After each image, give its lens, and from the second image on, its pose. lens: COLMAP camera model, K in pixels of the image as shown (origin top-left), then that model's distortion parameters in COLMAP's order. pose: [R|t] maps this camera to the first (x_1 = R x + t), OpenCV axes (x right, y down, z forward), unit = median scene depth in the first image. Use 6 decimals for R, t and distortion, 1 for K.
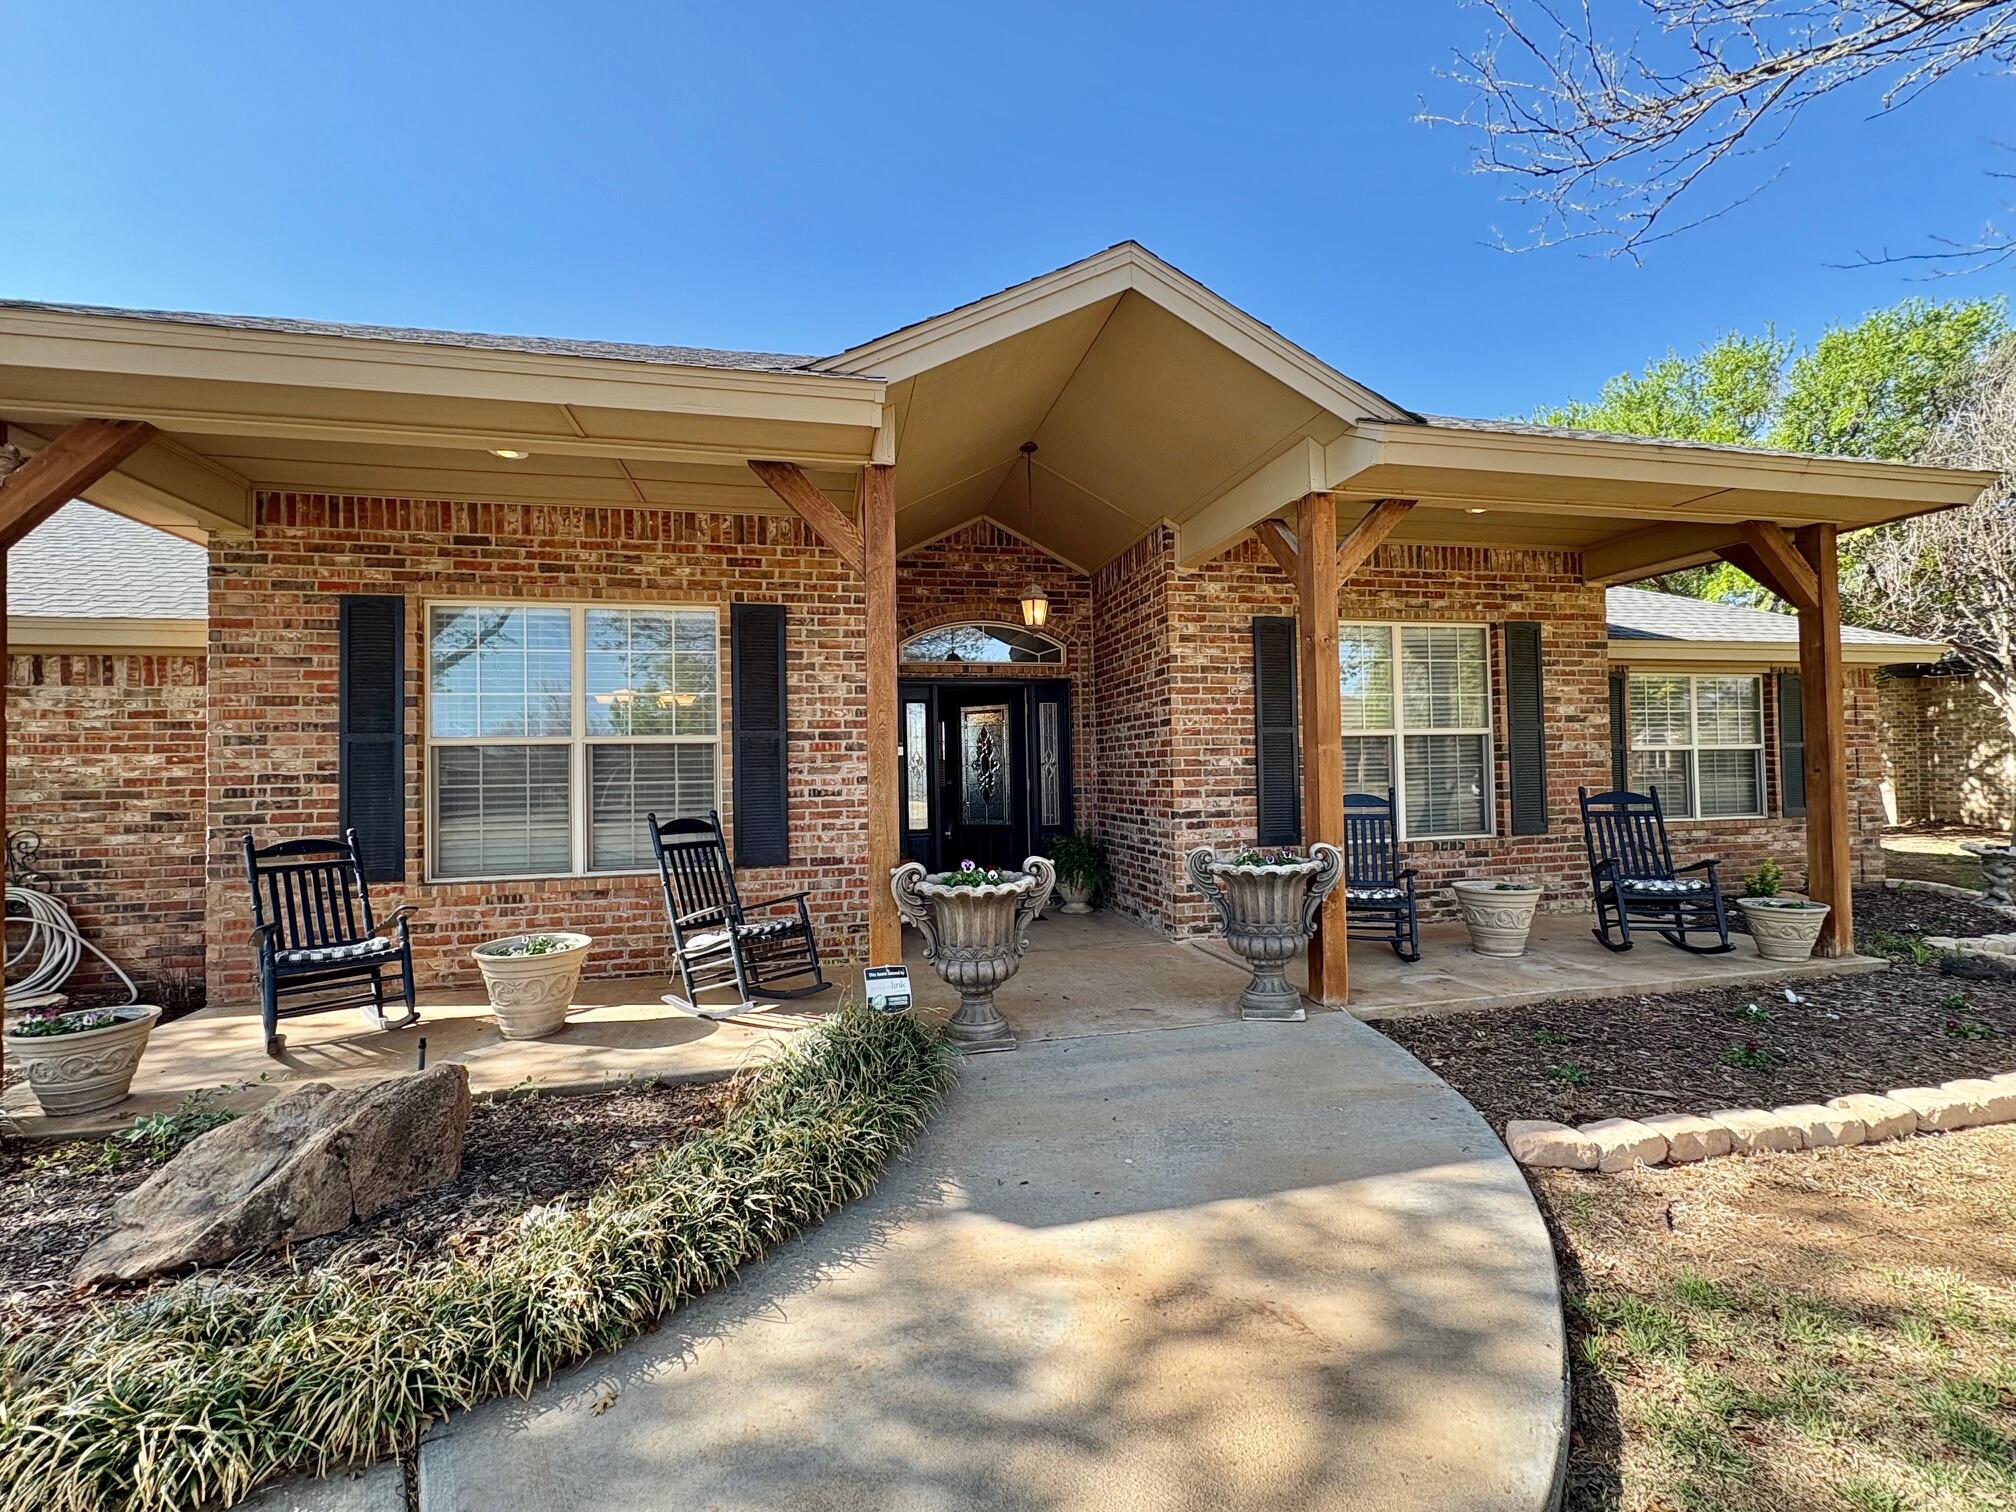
lens RADIAL K [[841.1, 0, 1008.0], [0, 841.1, 756.0], [0, 0, 1]] dist [-0.001371, 0.000127]
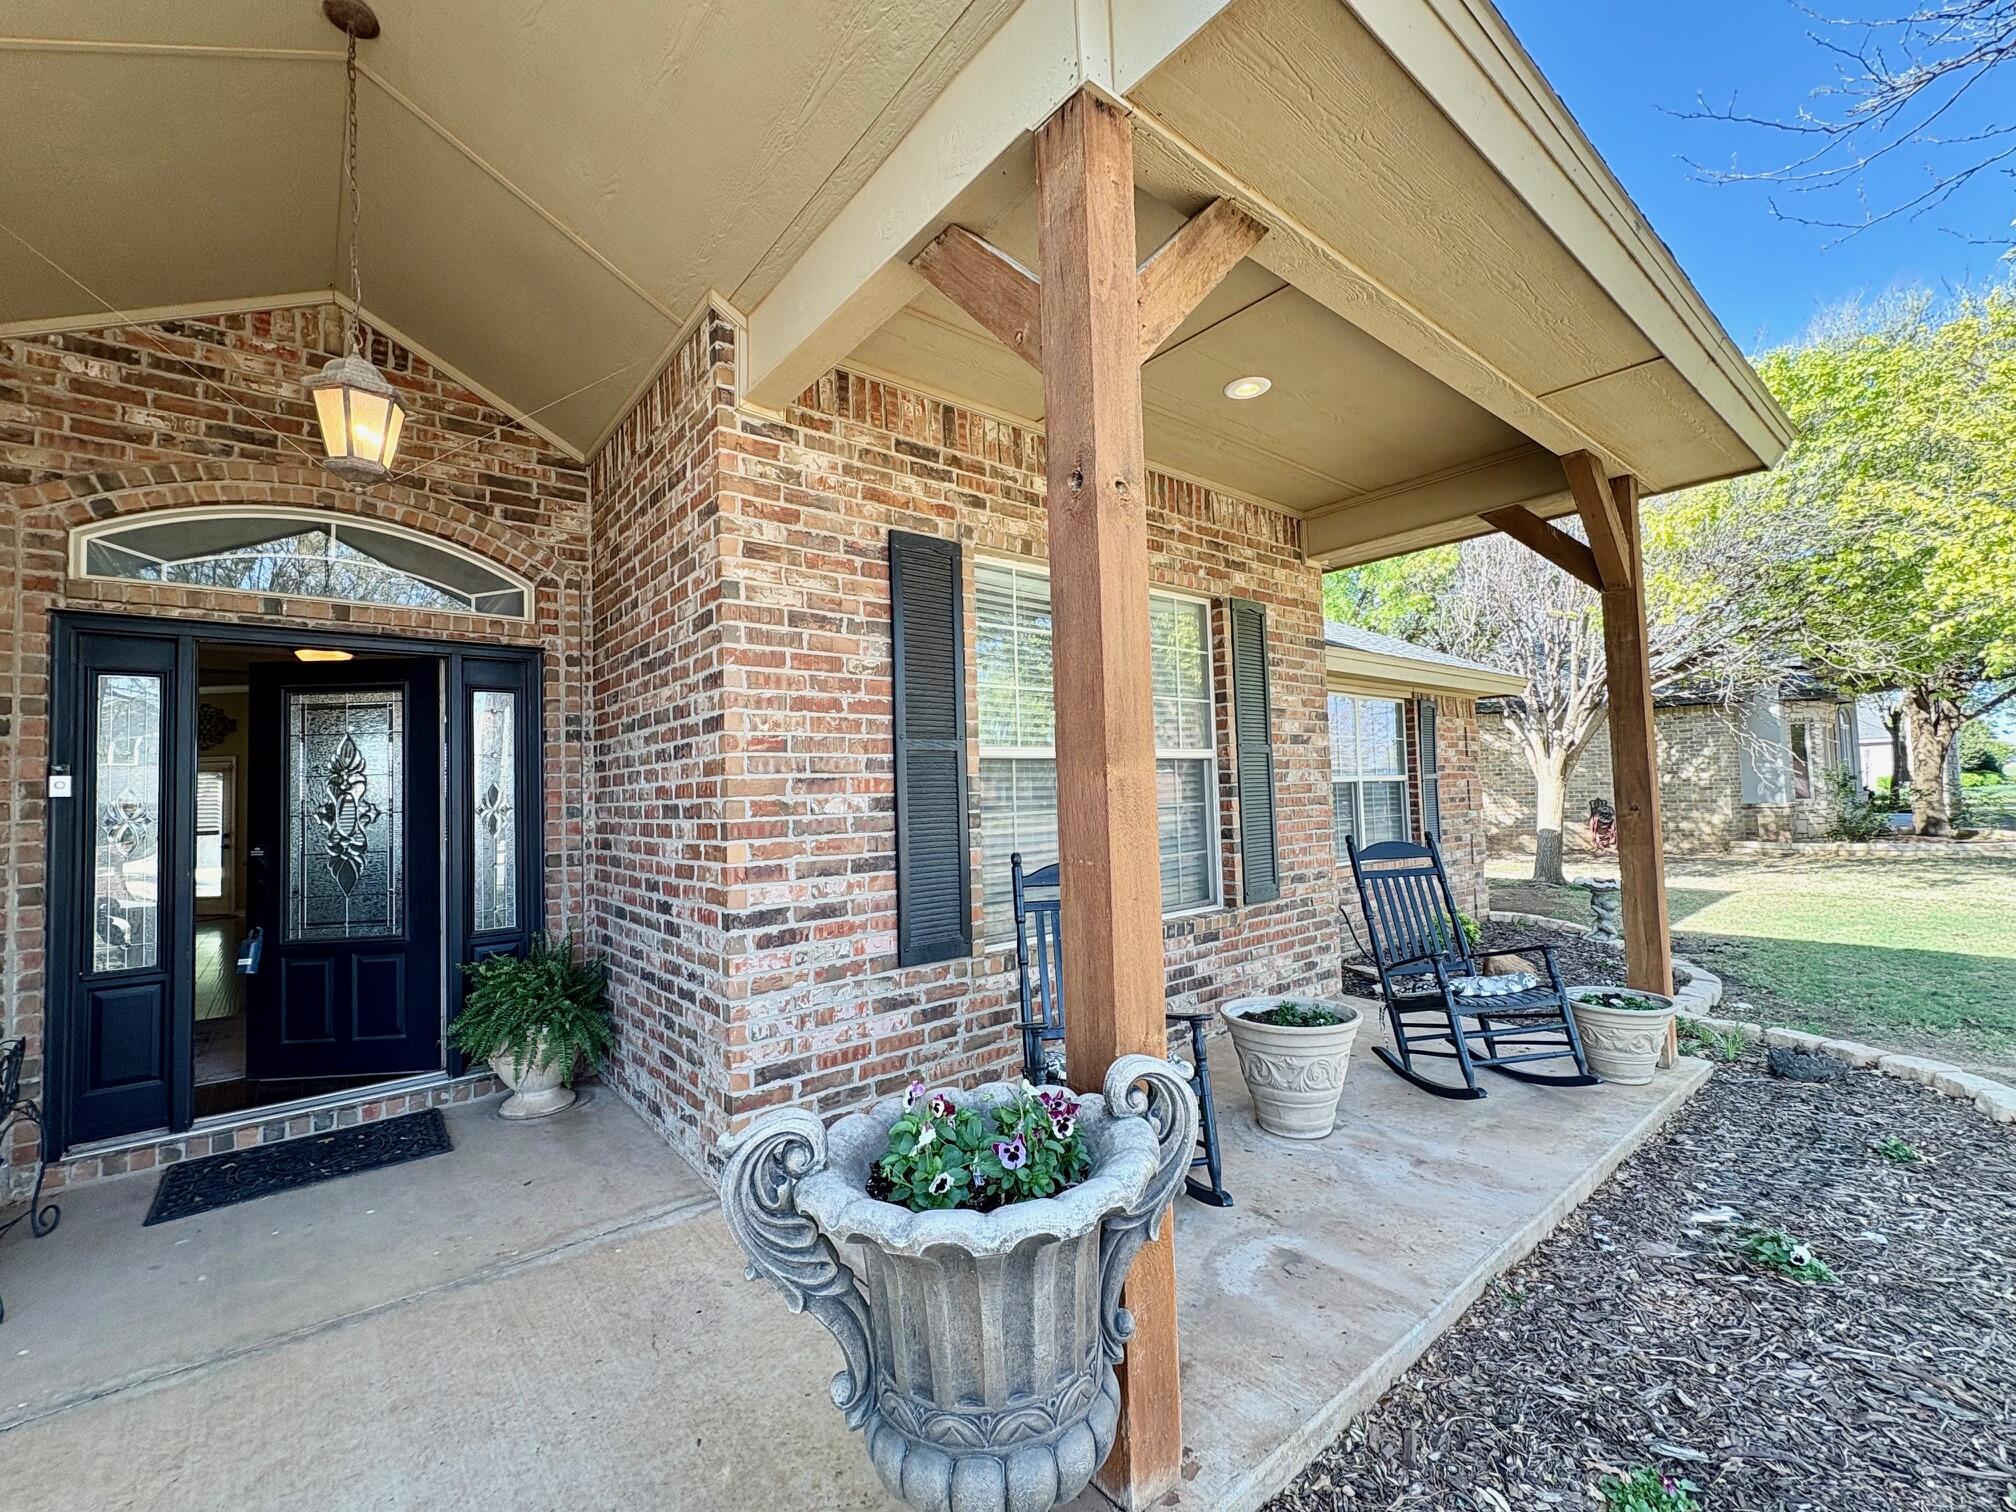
lens RADIAL K [[841.1, 0, 1008.0], [0, 841.1, 756.0], [0, 0, 1]] dist [-0.001371, 0.000127]
pose [[0.890550, 0.012962, 0.454700, 0.117305], [0.005134, 0.999244, -0.038540, -0.002678], [-0.454856, 0.036656, 0.889811, 0.490993]]
